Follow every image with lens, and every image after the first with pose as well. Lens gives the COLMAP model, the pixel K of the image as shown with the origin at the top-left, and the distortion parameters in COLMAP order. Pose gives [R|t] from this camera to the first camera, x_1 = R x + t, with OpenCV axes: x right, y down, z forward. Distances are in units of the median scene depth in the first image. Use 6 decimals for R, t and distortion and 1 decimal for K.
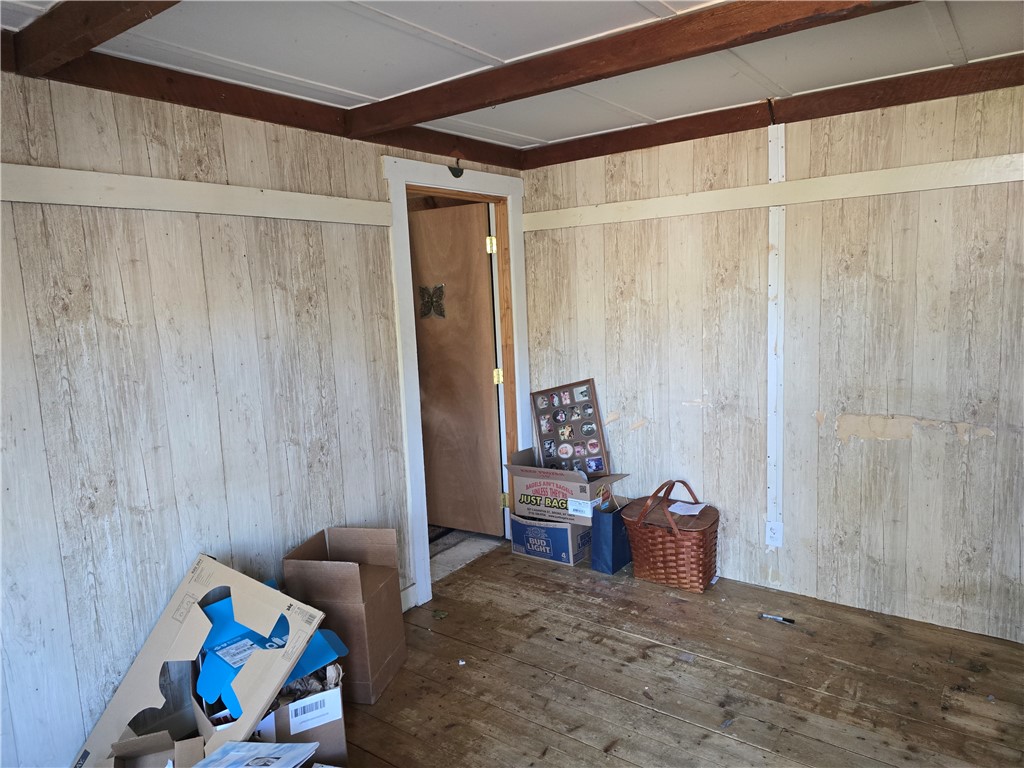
lens RADIAL K [[686.2, 0, 511.8], [0, 686.2, 382.5], [0, 0, 1]] dist [0.022464, -0.007822]
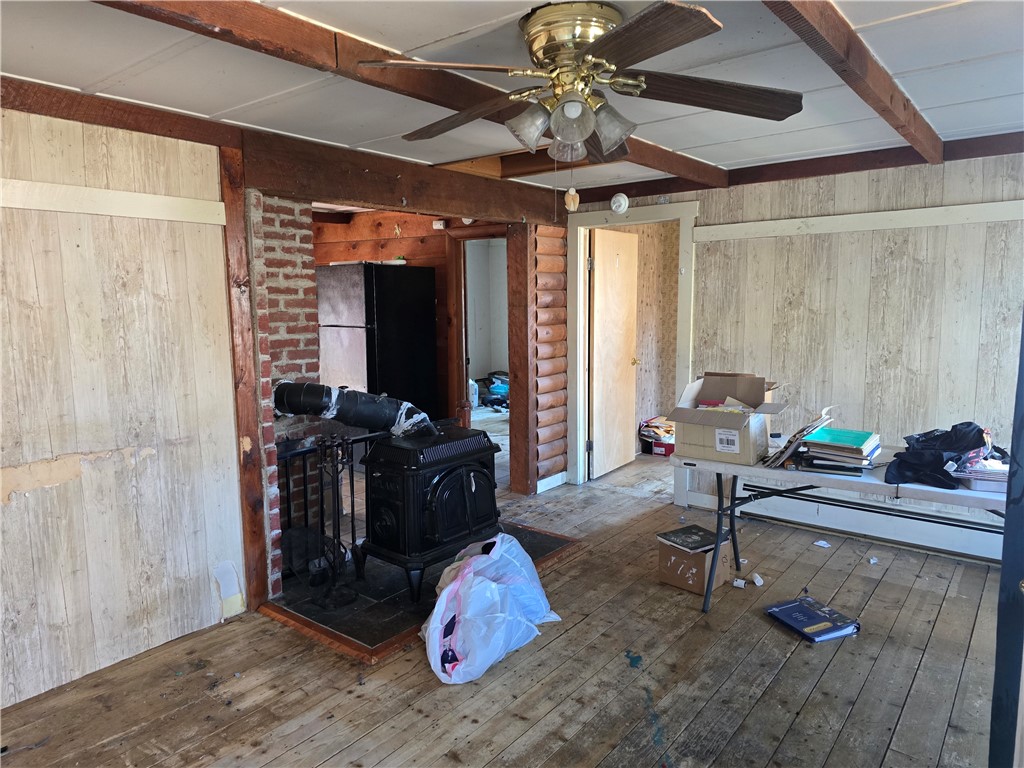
lens RADIAL K [[686.2, 0, 494.9], [0, 686.2, 379.0], [0, 0, 1]] dist [0.022464, -0.007822]
pose [[0.067922, -0.076253, 0.994772, -0.318869], [0.159875, 0.985022, 0.064590, -0.020773], [-0.984798, 0.154652, 0.079096, 0.382475]]
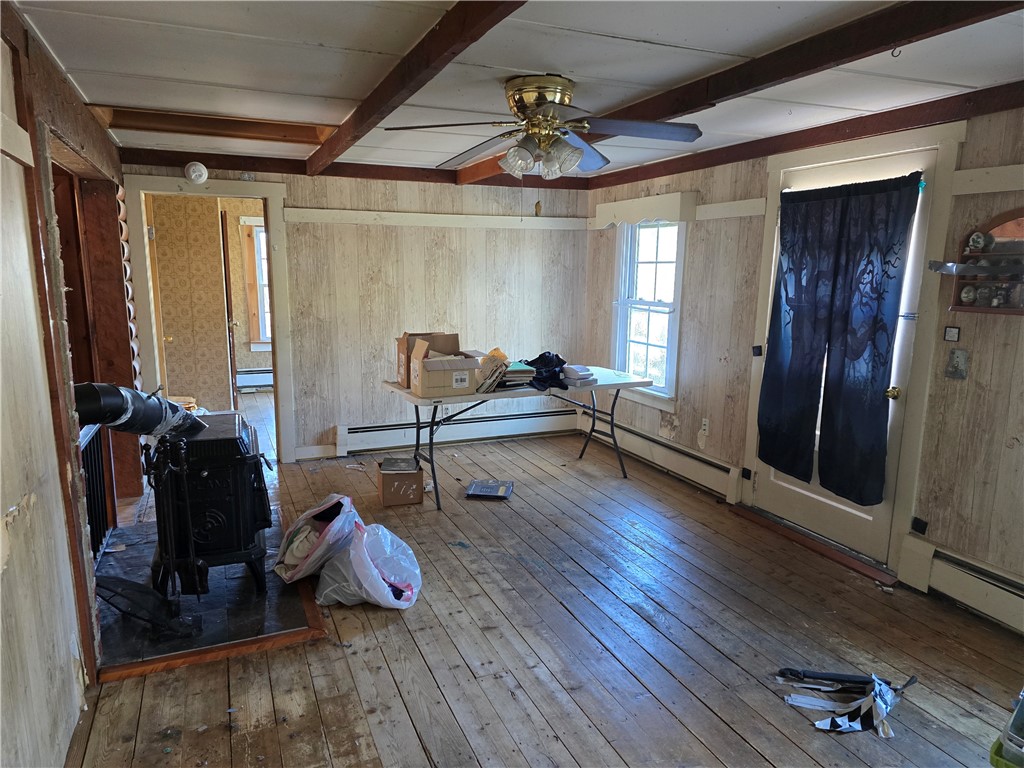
lens RADIAL K [[686.2, 0, 524.3], [0, 686.2, 406.2], [0, 0, 1]] dist [0.022464, -0.007822]
pose [[-0.859511, -0.070294, 0.506260, -0.117548], [0.101570, 0.947252, 0.303968, -0.187800], [-0.500923, 0.312685, -0.807034, 1.292473]]
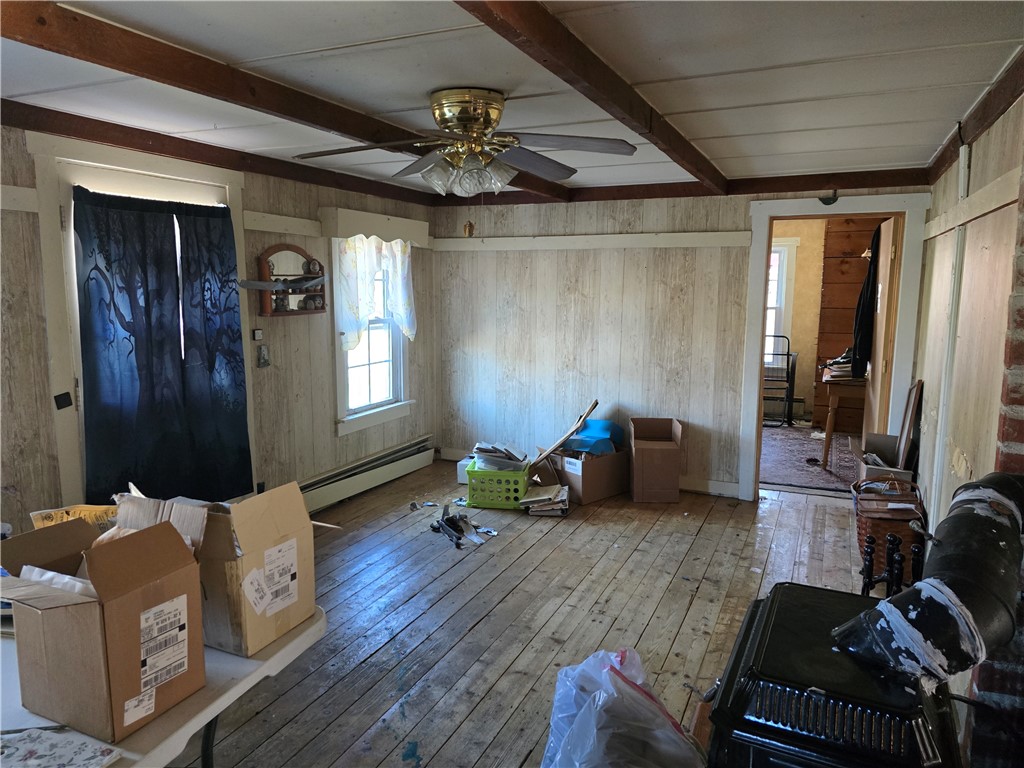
lens RADIAL K [[686.2, 0, 507.1], [0, 686.2, 382.7], [0, 0, 1]] dist [0.022464, -0.007822]
pose [[0.177518, 0.181721, -0.967194, 1.415560], [-0.153329, 0.975909, 0.155216, -0.094107], [0.972100, 0.120745, 0.201105, 0.215982]]
